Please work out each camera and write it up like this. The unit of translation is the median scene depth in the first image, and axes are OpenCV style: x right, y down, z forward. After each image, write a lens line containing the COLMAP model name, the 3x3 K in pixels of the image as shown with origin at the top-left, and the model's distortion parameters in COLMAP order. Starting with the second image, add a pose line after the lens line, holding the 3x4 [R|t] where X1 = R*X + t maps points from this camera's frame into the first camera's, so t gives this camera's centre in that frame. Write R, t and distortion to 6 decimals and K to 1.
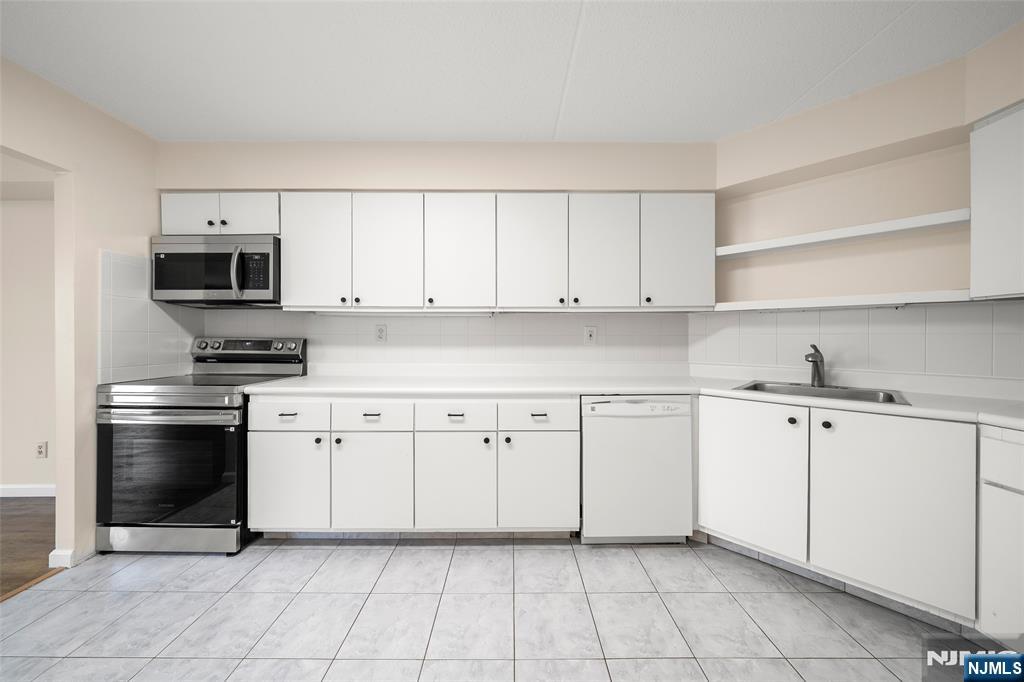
lens RADIAL K [[351.7, 0, 515.1], [0, 351.7, 336.9], [0, 0, 1]] dist [-0.001819, -0.000209]
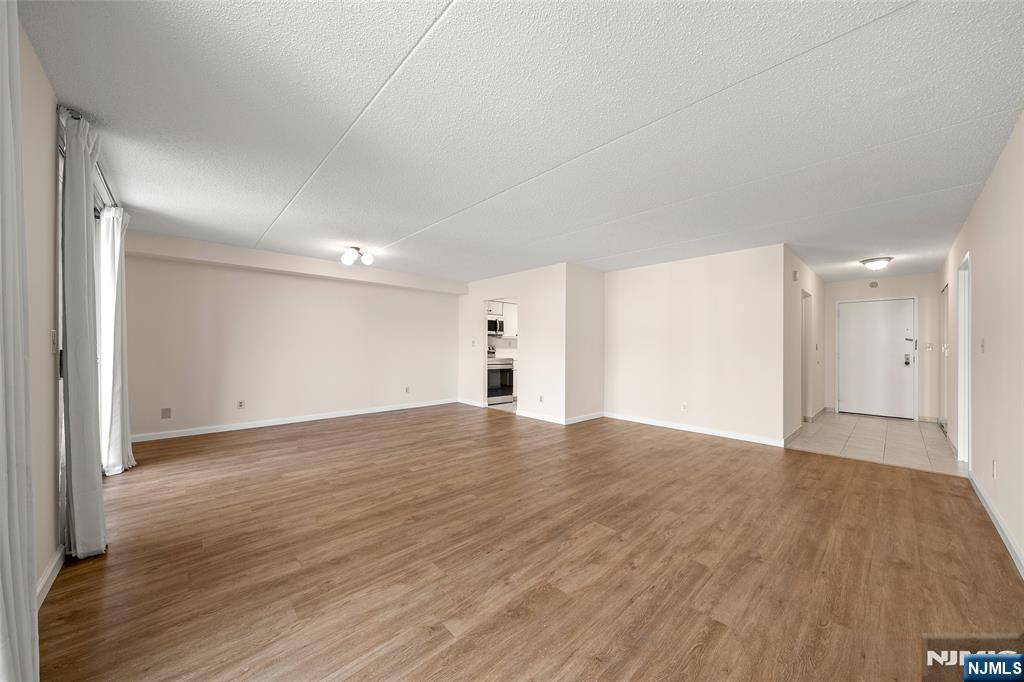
lens RADIAL K [[351.7, 0, 511.1], [0, 351.7, 346.3], [0, 0, 1]] dist [-0.001819, -0.000209]
pose [[0.741389, 0.005235, 0.671055, -3.178242], [-0.002926, 0.999985, -0.004568, 0.026856], [-0.671069, 0.001423, 0.741394, -1.716991]]
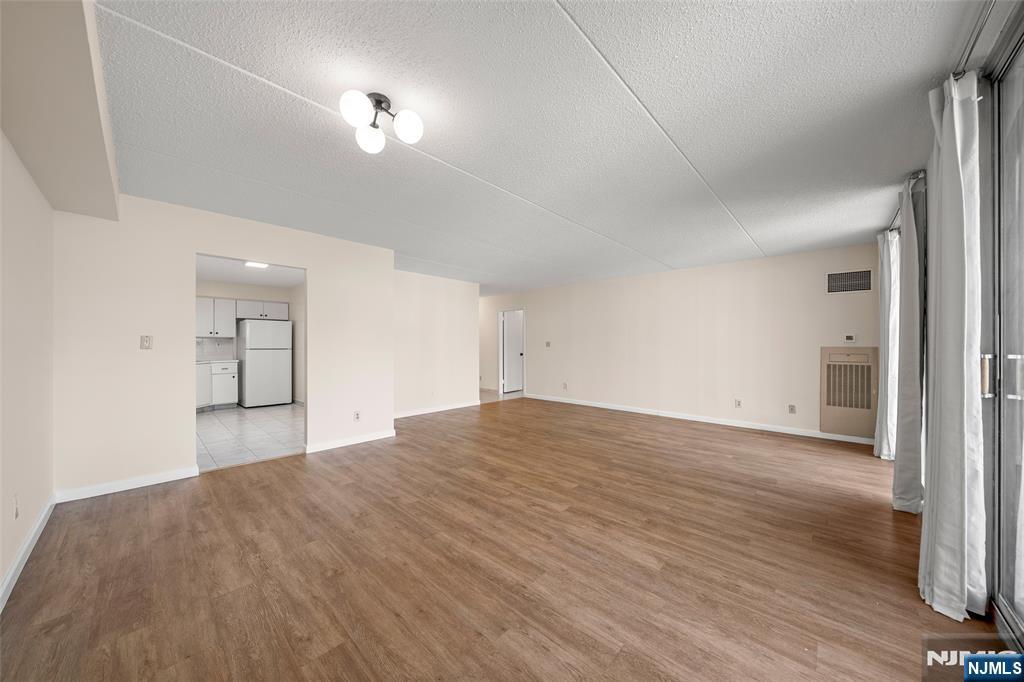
lens RADIAL K [[351.7, 0, 501.2], [0, 351.7, 346.2], [0, 0, 1]] dist [-0.001819, -0.000209]
pose [[-0.704457, -0.000798, 0.709746, -3.245818], [0.004747, 0.999972, 0.005836, -0.000286], [-0.709731, 0.007480, -0.704433, 1.015613]]
